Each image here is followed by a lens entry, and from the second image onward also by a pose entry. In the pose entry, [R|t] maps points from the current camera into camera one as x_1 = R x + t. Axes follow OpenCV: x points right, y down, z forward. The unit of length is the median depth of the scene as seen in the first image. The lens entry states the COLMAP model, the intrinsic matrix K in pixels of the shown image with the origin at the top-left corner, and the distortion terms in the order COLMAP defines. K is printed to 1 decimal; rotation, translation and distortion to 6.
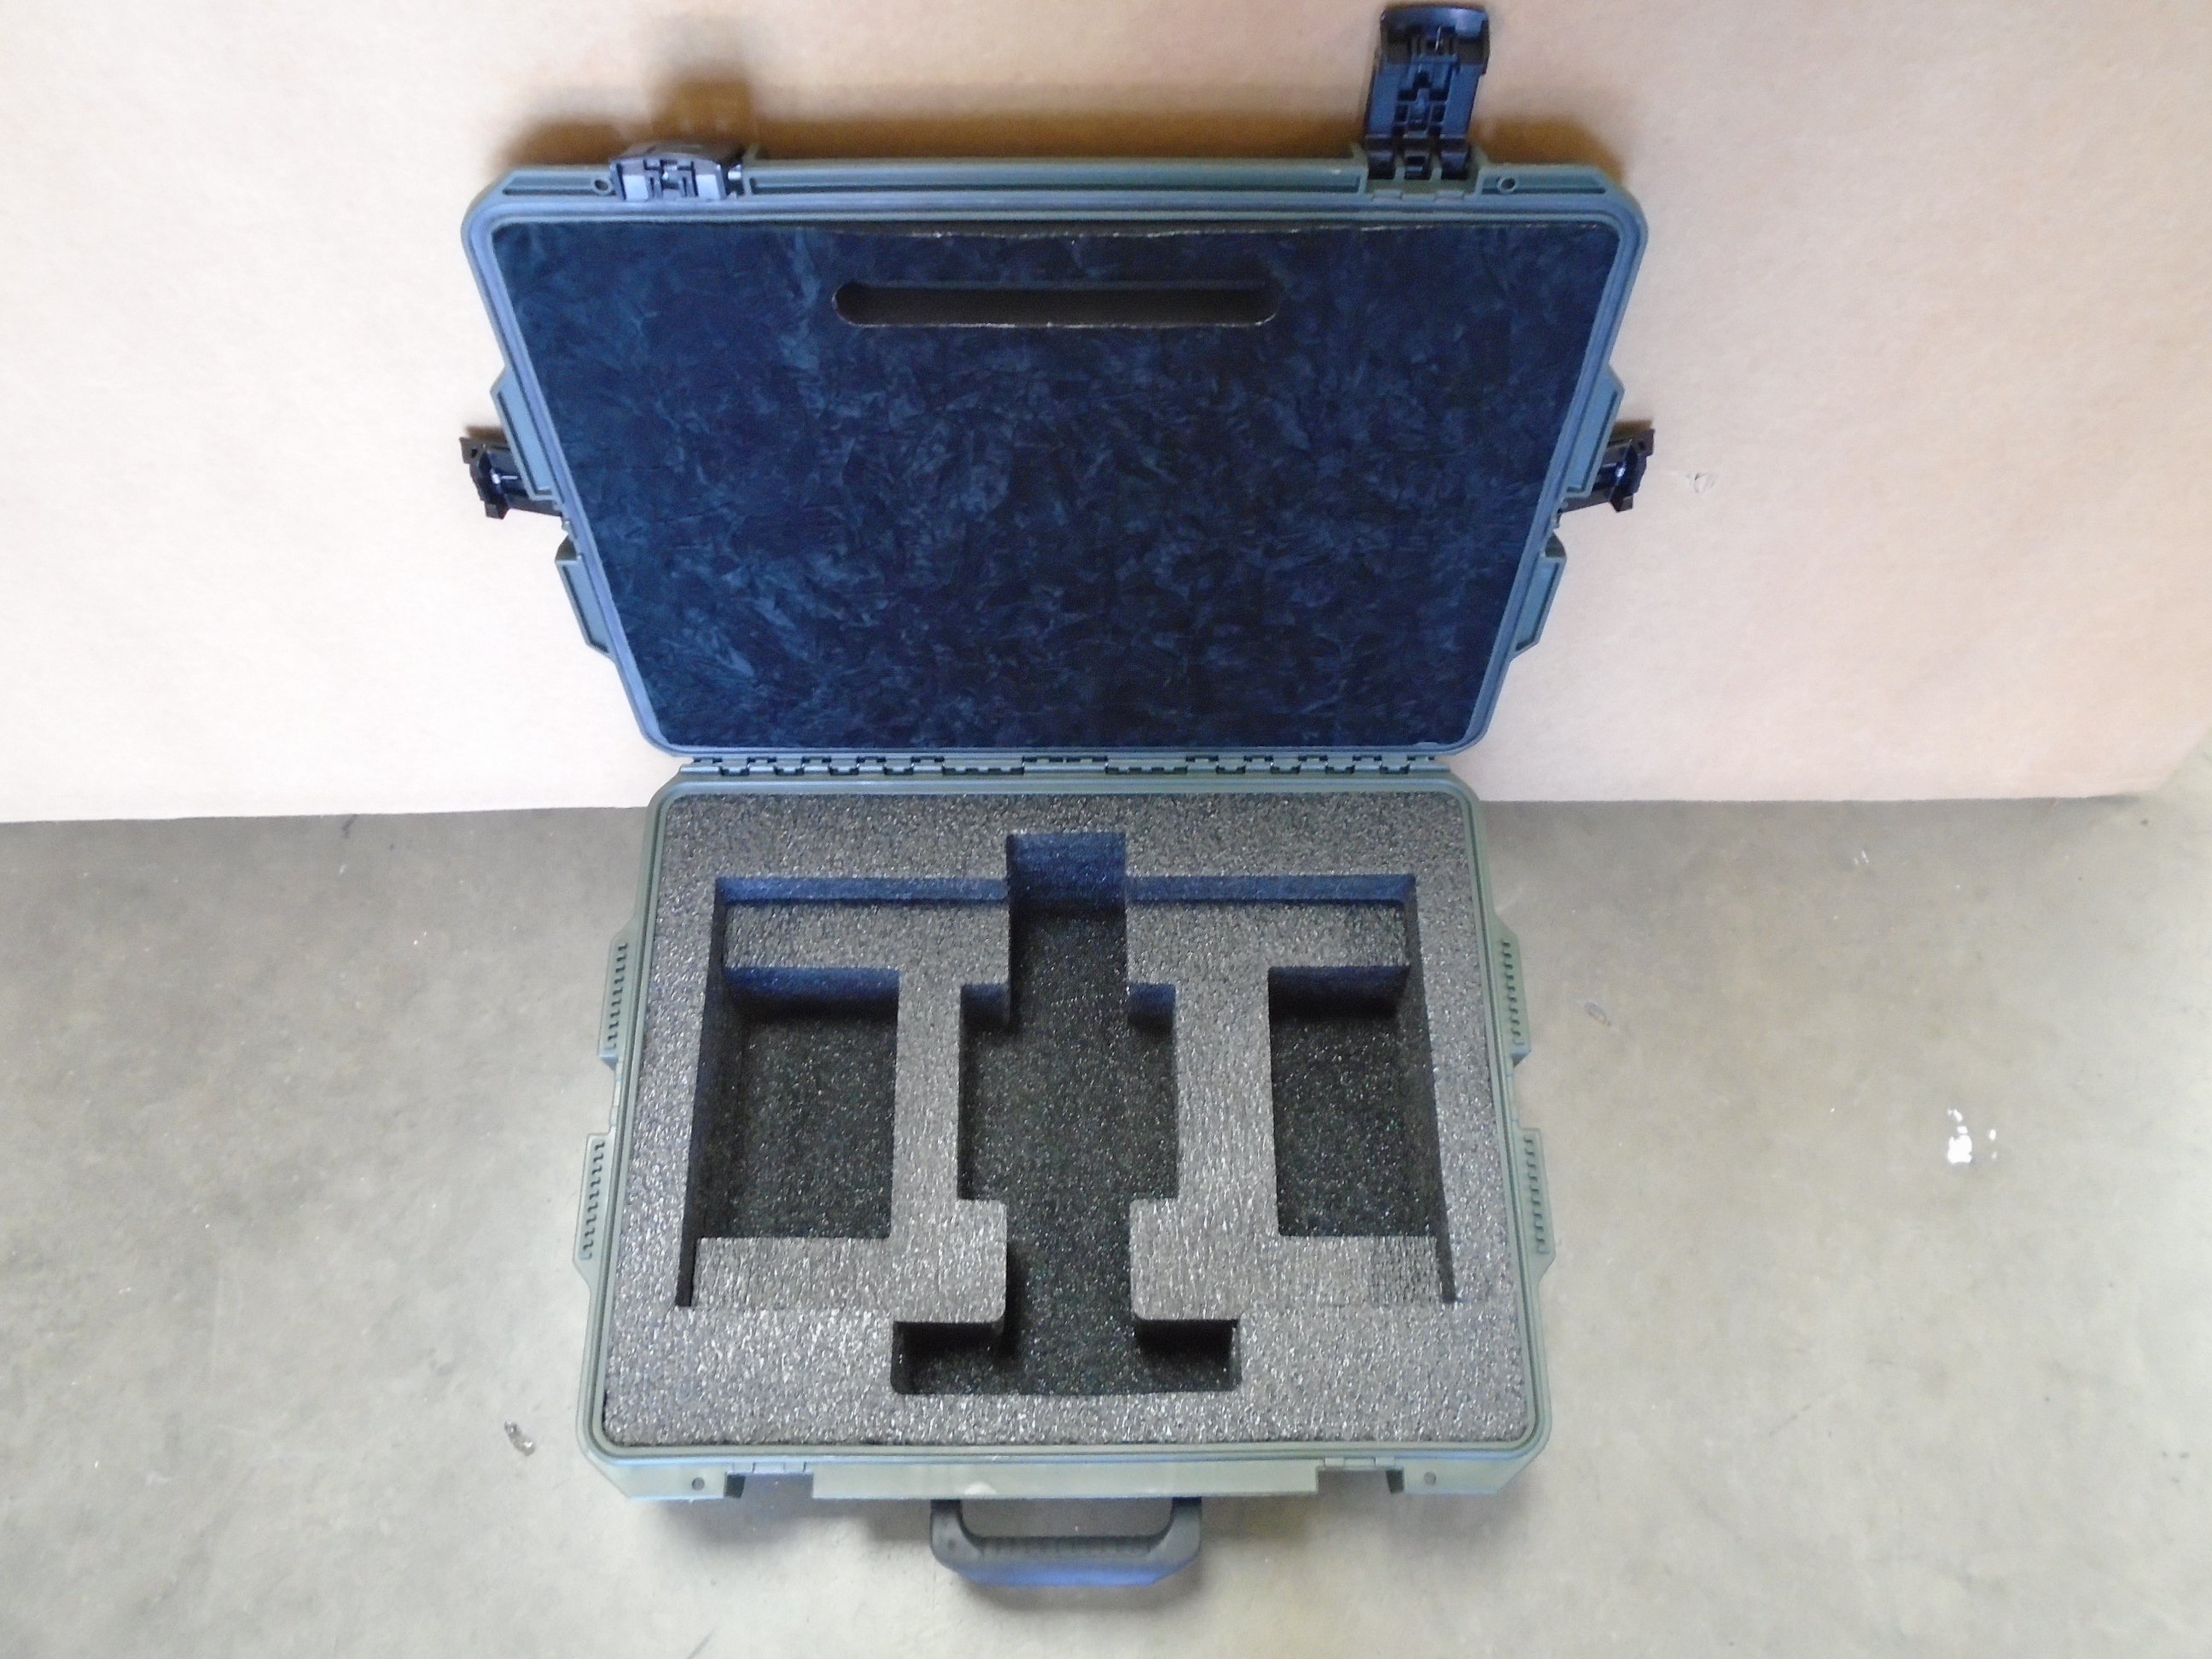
lens RADIAL K [[1714.5, 0, 1099.1], [0, 1714.5, 823.2], [0, 0, 1]] dist [-0.005336, 0.000019]
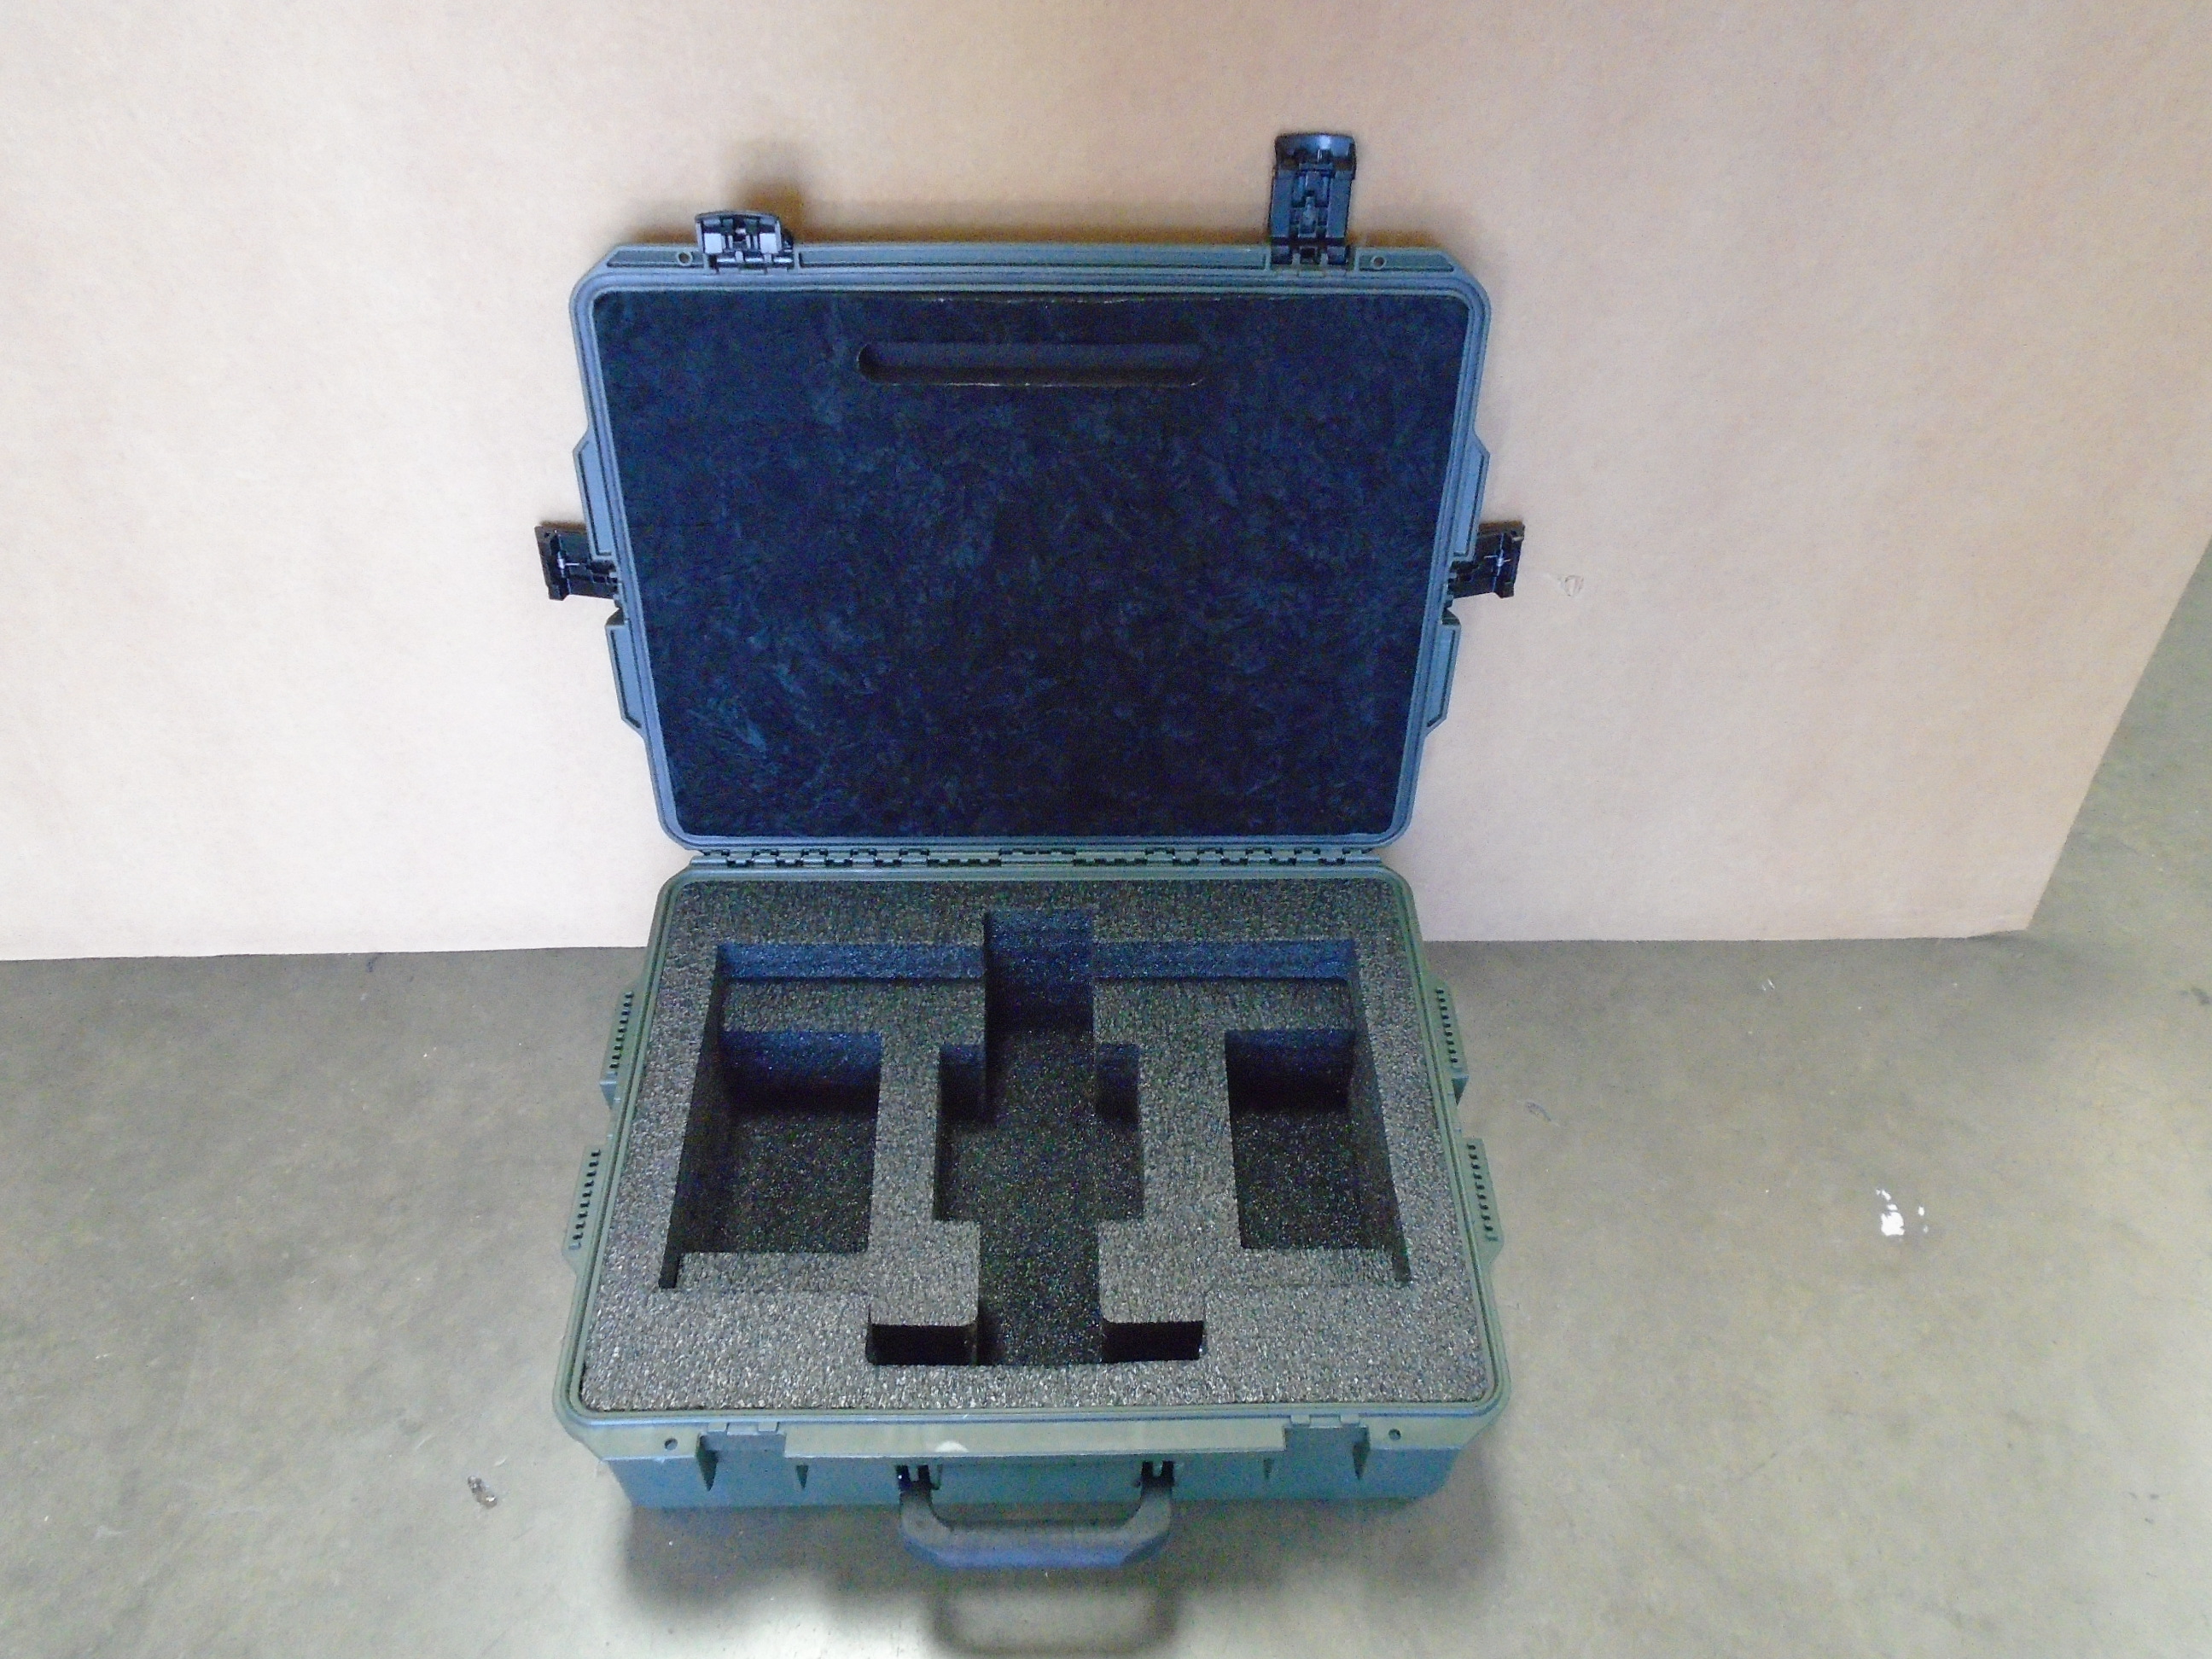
lens RADIAL K [[1714.5, 0, 1100.2], [0, 1714.5, 822.4], [0, 0, 1]] dist [-0.005336, 0.000019]
pose [[0.999829, -0.002698, 0.018318, 0.000620], [0.008565, 0.944514, -0.328359, 0.322716], [-0.016416, 0.328460, 0.944375, -0.065598]]
